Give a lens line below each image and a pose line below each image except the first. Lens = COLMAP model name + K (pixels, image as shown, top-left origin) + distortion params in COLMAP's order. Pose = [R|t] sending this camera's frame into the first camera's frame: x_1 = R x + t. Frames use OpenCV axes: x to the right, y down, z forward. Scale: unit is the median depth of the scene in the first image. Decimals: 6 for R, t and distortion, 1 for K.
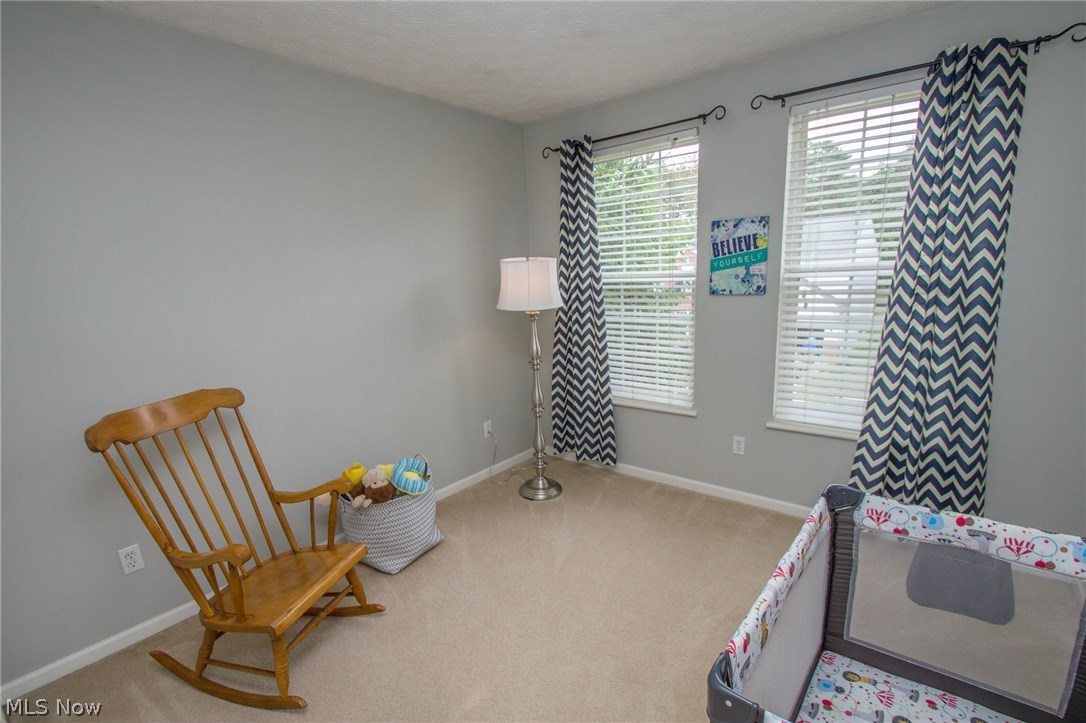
lens RADIAL K [[507.9, 0, 549.3], [0, 507.9, 385.0], [0, 0, 1]] dist [0.016361, -0.018143]
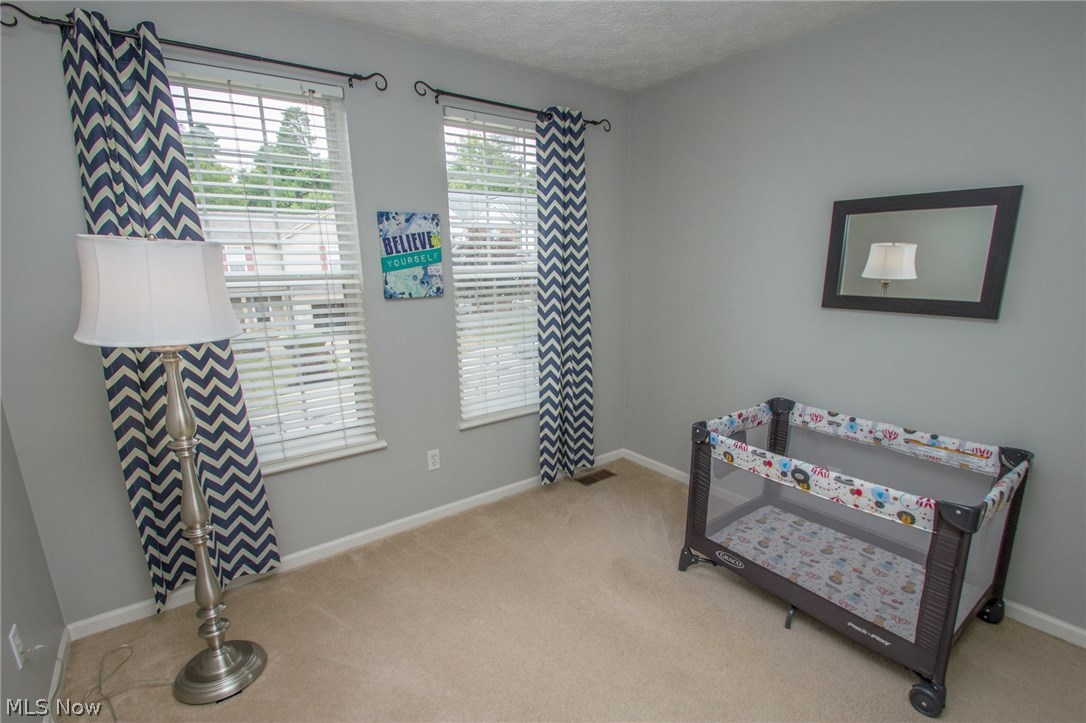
lens RADIAL K [[507.9, 0, 549.3], [0, 507.9, 385.0], [0, 0, 1]] dist [0.016361, -0.018143]
pose [[0.238659, -0.192214, 0.951890, -0.472697], [0.218693, 0.965674, 0.140167, -0.105614], [-0.946158, 0.174720, 0.272503, 0.572314]]
